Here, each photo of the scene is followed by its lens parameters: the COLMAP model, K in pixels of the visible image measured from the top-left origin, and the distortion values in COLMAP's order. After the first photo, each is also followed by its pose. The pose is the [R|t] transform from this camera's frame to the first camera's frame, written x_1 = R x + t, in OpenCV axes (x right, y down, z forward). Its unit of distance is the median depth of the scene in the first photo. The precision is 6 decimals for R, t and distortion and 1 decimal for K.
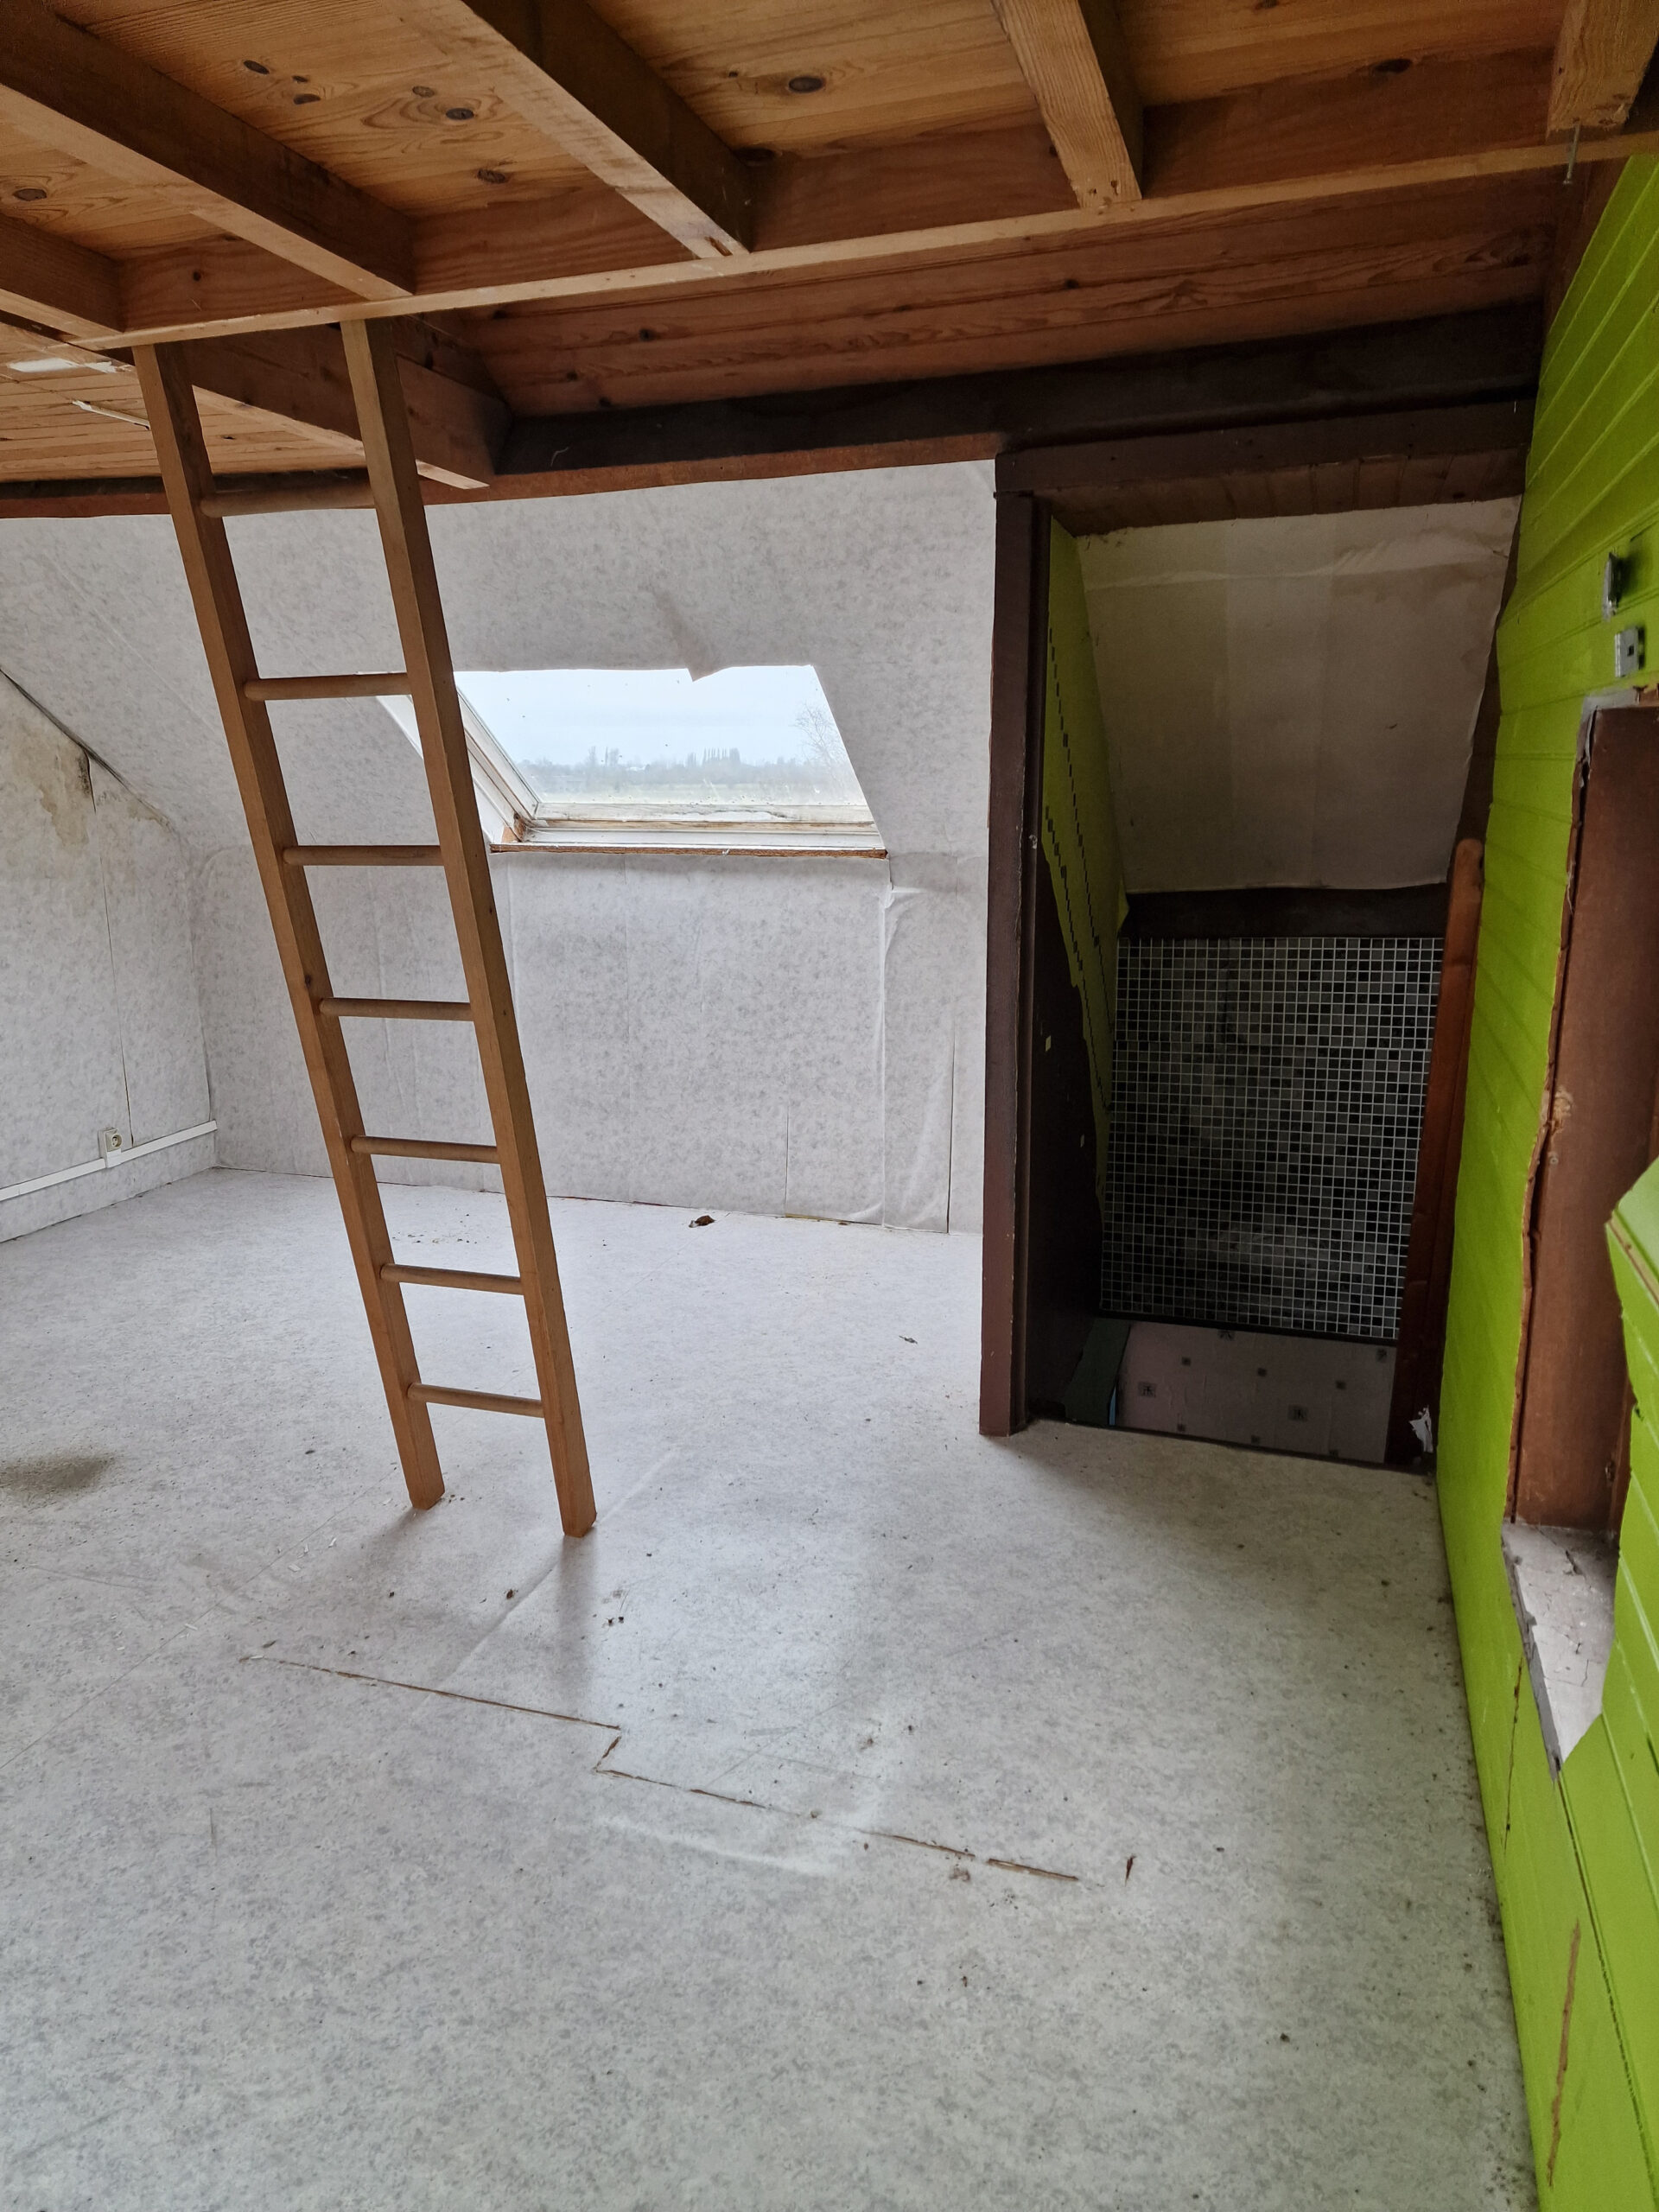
lens RADIAL K [[1488.6, 0, 813.3], [0, 1488.6, 1113.7], [0, 0, 1]] dist [0.168886, -0.143616]
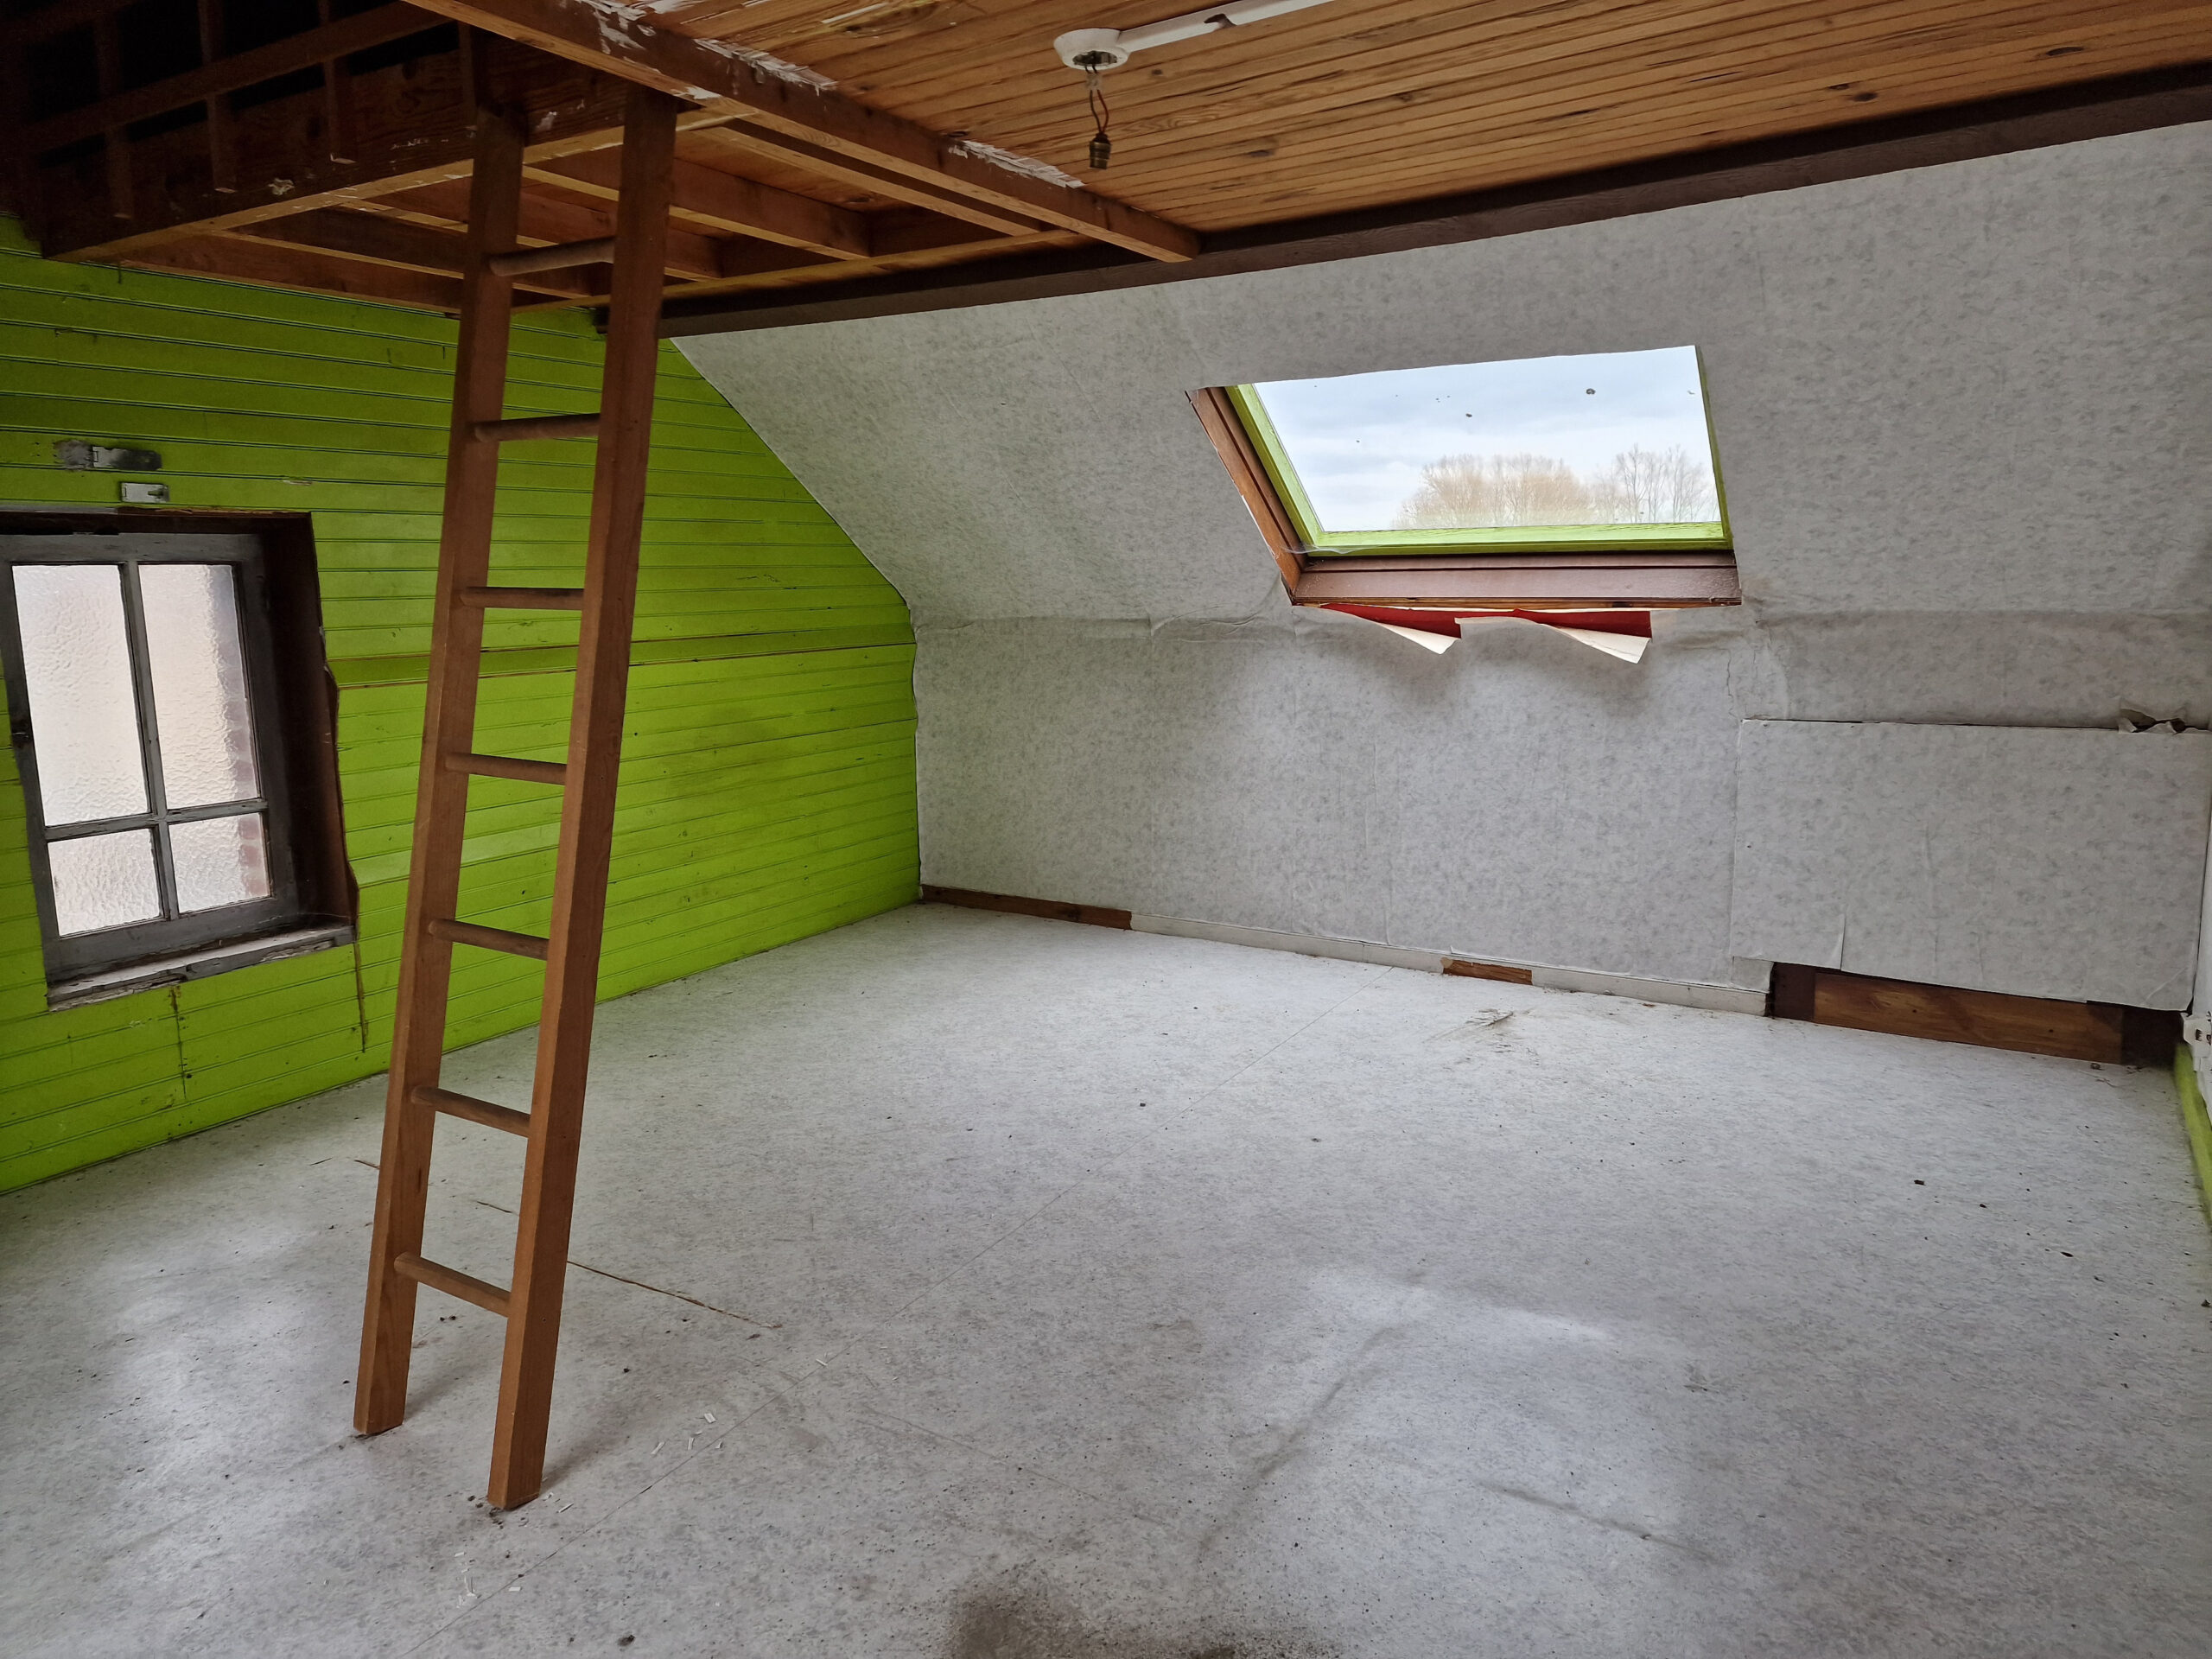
lens RADIAL K [[1488.6, 0, 1106.0], [0, 1488.6, 829.5], [0, 0, 1]] dist [0.168886, -0.143616]
pose [[-0.976854, 0.013390, 0.213488, -0.420077], [0.095481, 0.920392, 0.379161, -0.177444], [-0.191416, 0.390769, -0.900367, 0.904863]]
